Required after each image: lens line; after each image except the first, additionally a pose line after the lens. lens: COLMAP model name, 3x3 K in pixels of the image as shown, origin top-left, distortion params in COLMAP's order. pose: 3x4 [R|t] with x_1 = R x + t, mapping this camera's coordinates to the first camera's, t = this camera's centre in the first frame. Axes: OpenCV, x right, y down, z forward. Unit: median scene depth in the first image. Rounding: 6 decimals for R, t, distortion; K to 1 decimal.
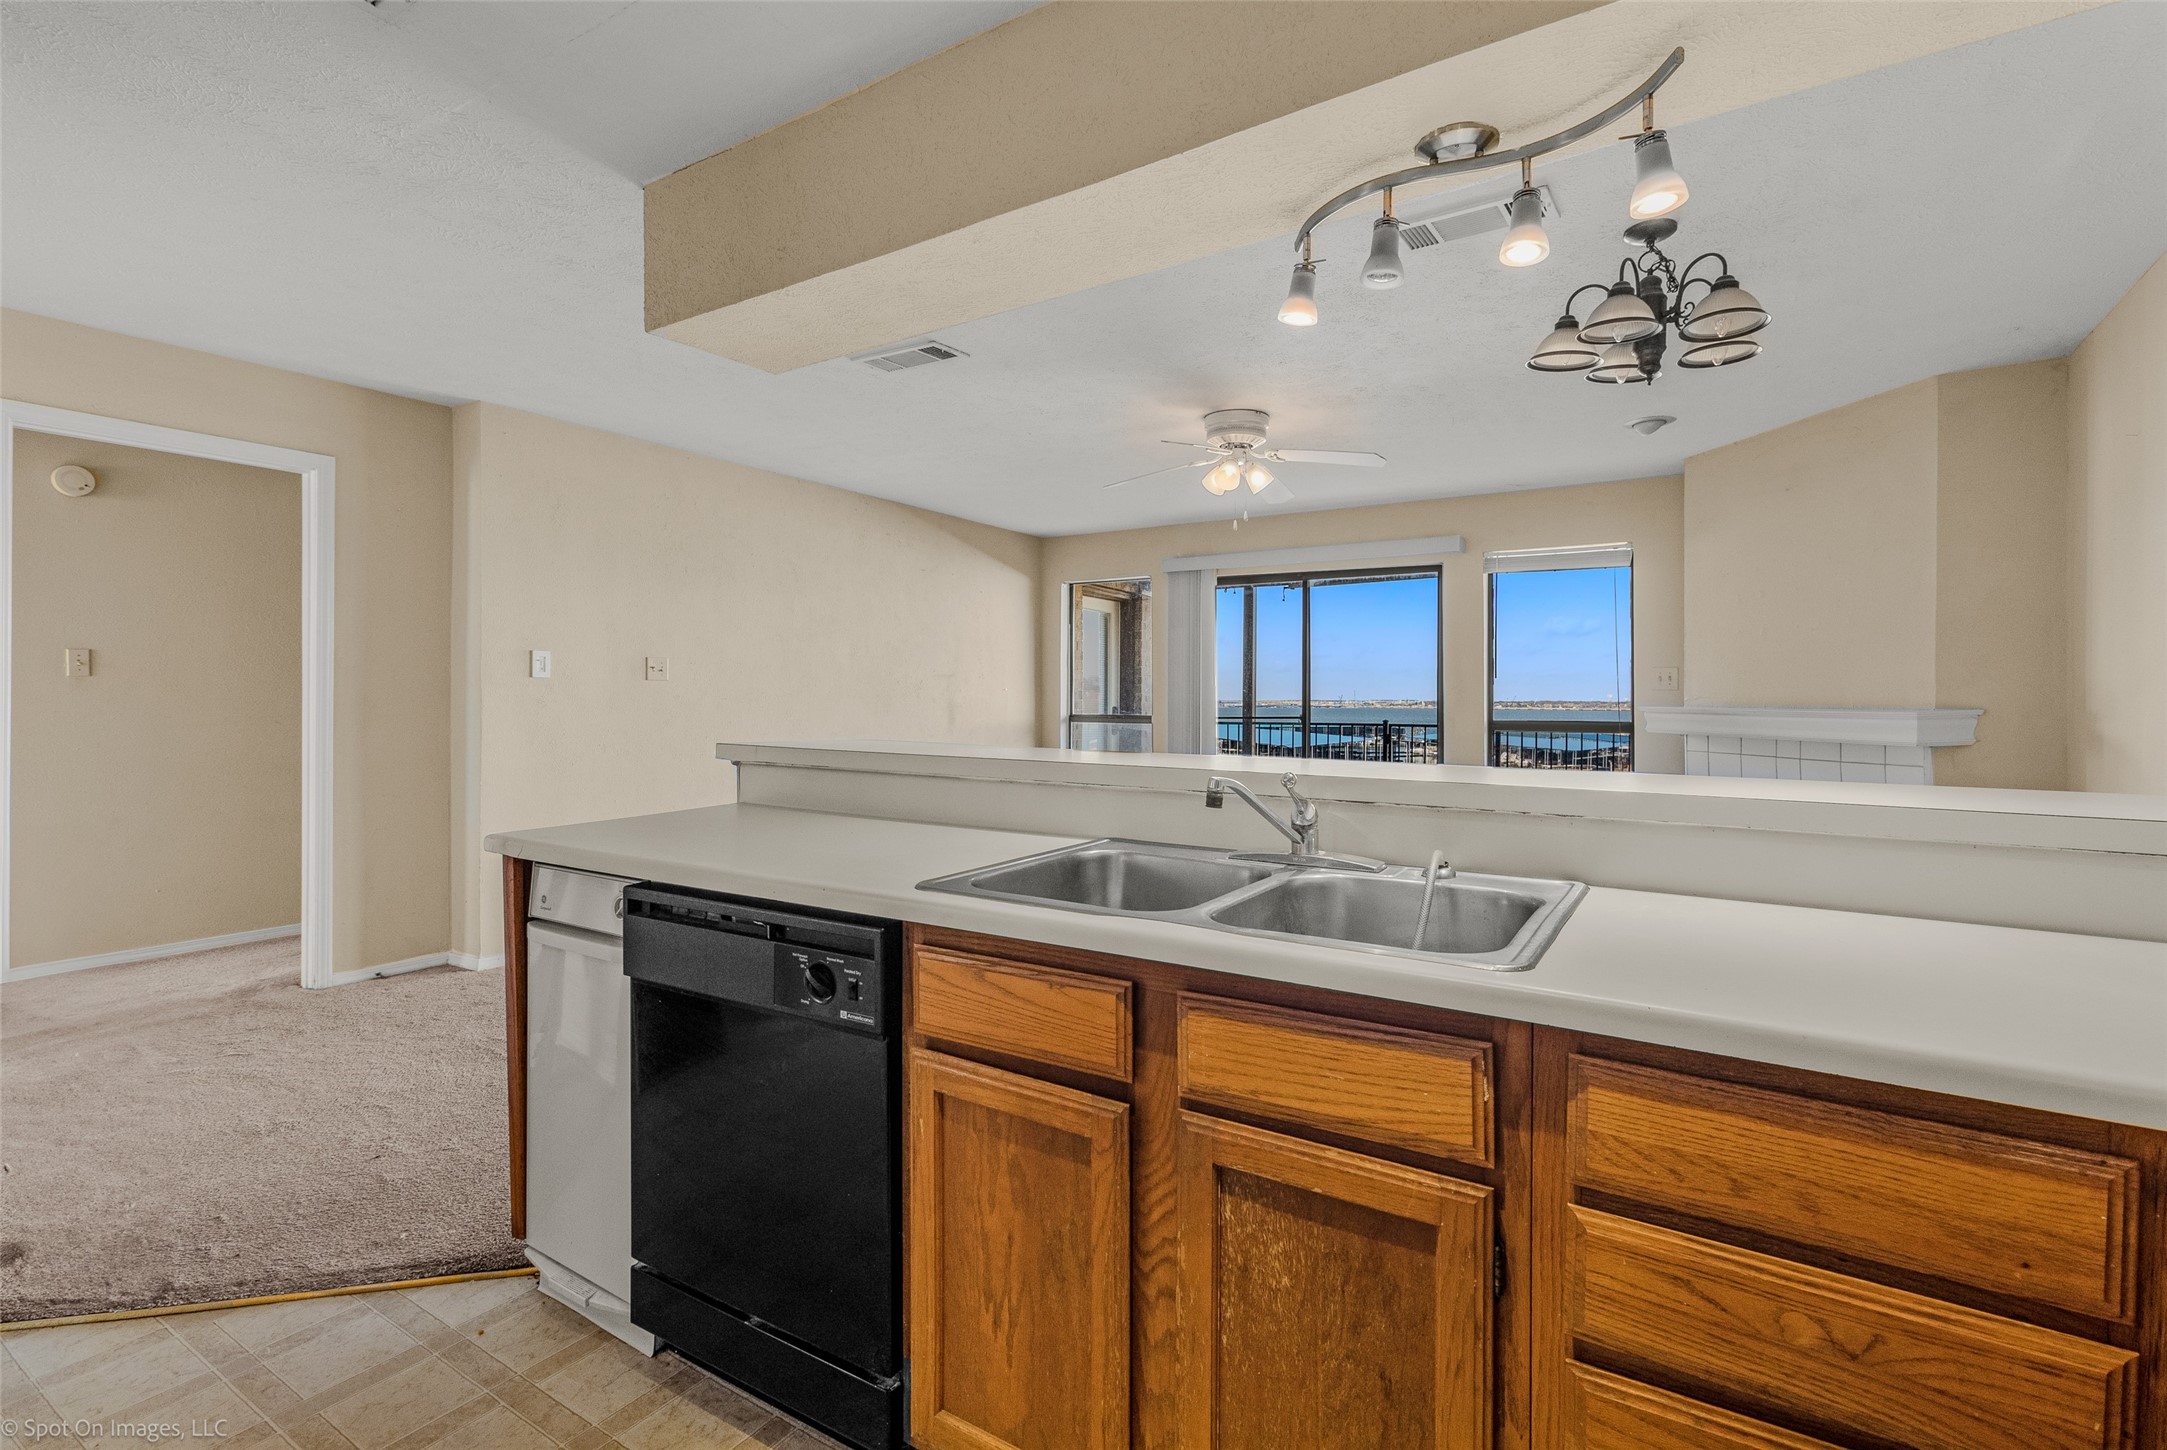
lens RADIAL K [[985.3, 0, 1089.7], [0, 985.3, 709.1], [0, 0, 1]] dist [0.001693, 0.000047]
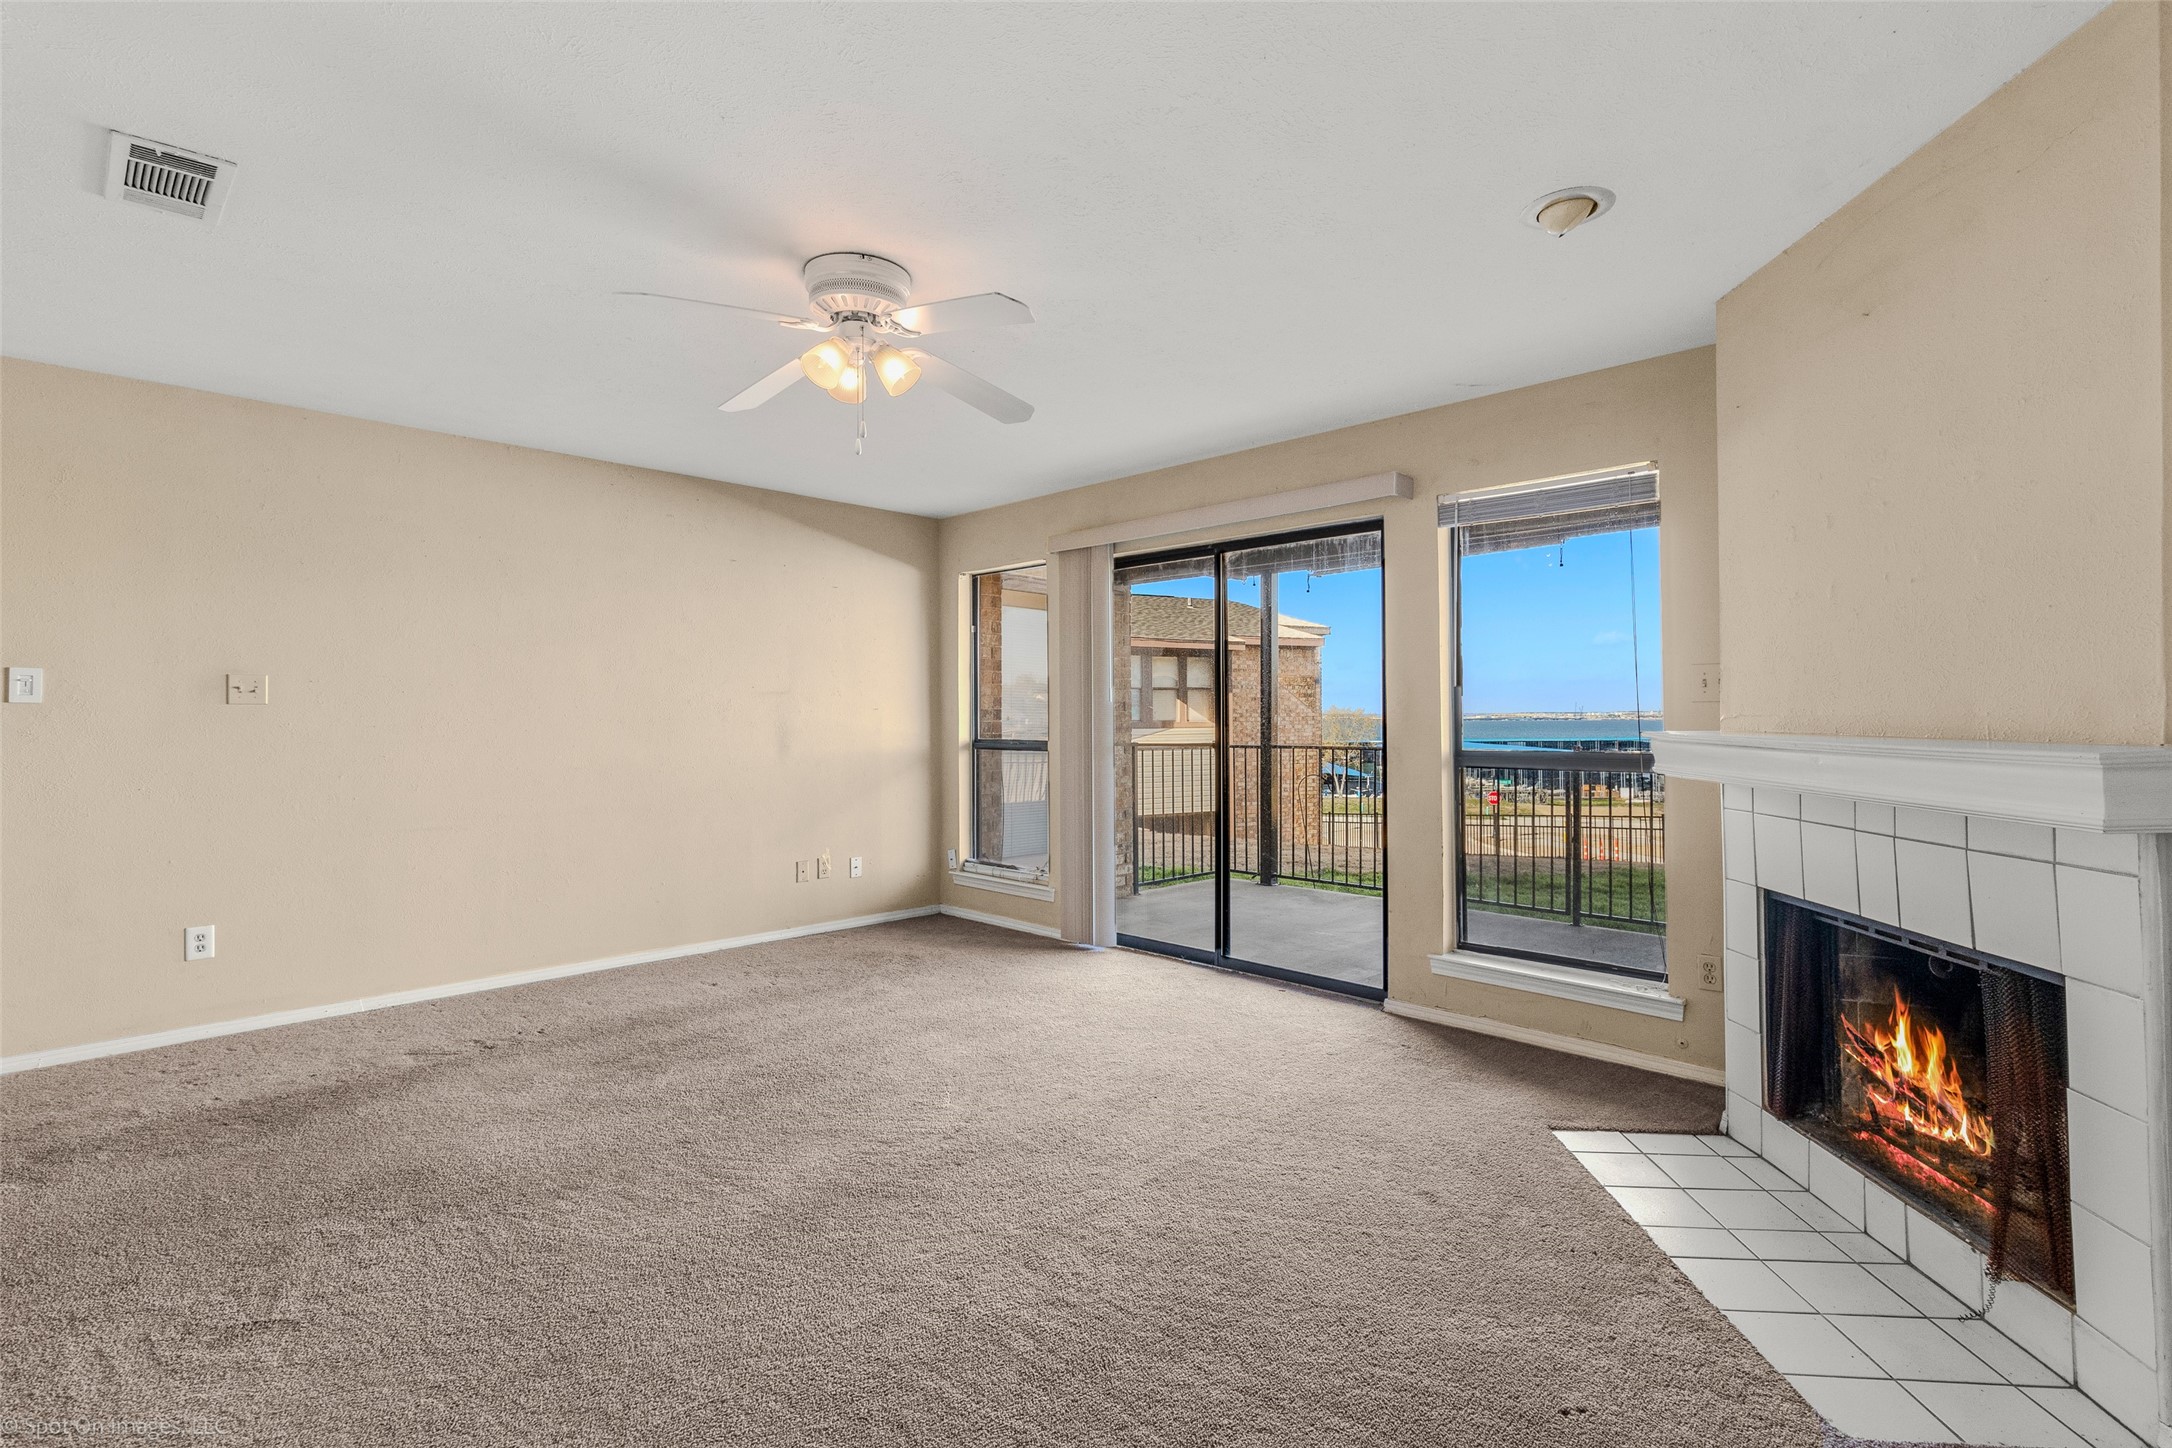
lens RADIAL K [[987.6, 0, 1092.2], [0, 987.6, 708.1], [0, 0, 1]] dist [0.001693, 0.000047]
pose [[0.979283, -0.010223, -0.202236, 0.725944], [0.006790, 0.999821, -0.017663, -0.014971], [0.202380, 0.015924, 0.979178, 0.726660]]
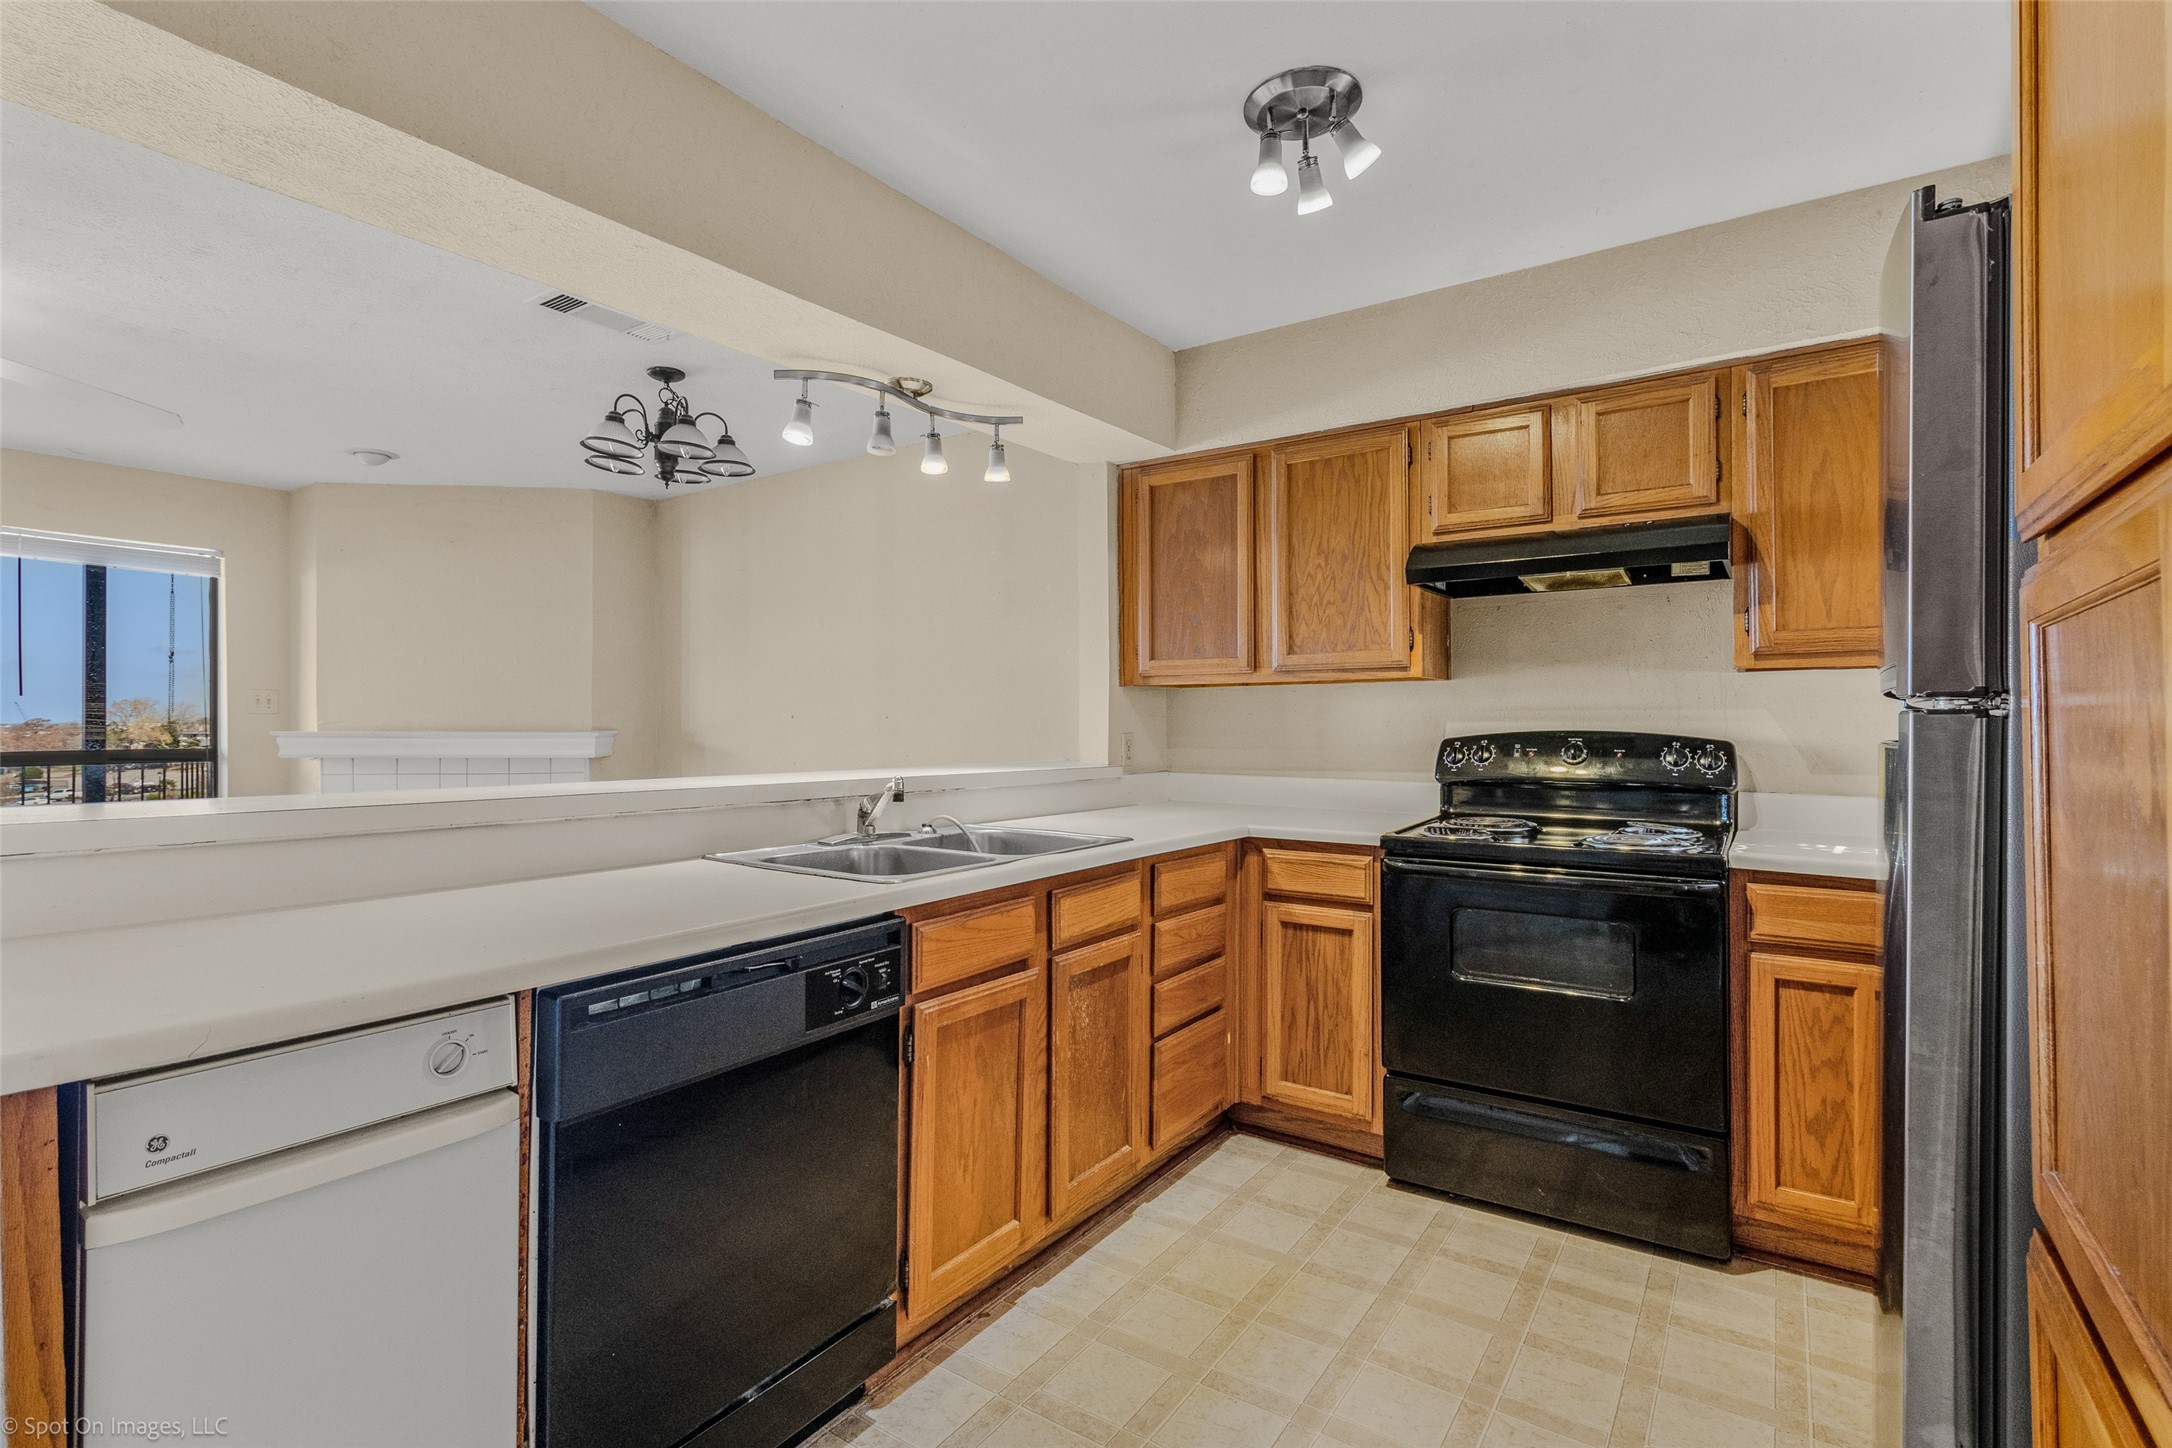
lens RADIAL K [[1018.6, 0, 1086.0], [0, 1018.6, 724.0], [0, 0, 1]] dist [-0.031602, -0.000152]
pose [[0.035307, -0.003393, 0.999371, -0.748074], [0.010115, 0.999944, 0.003038, -0.008550], [-0.999325, 0.010001, 0.035339, 0.375967]]
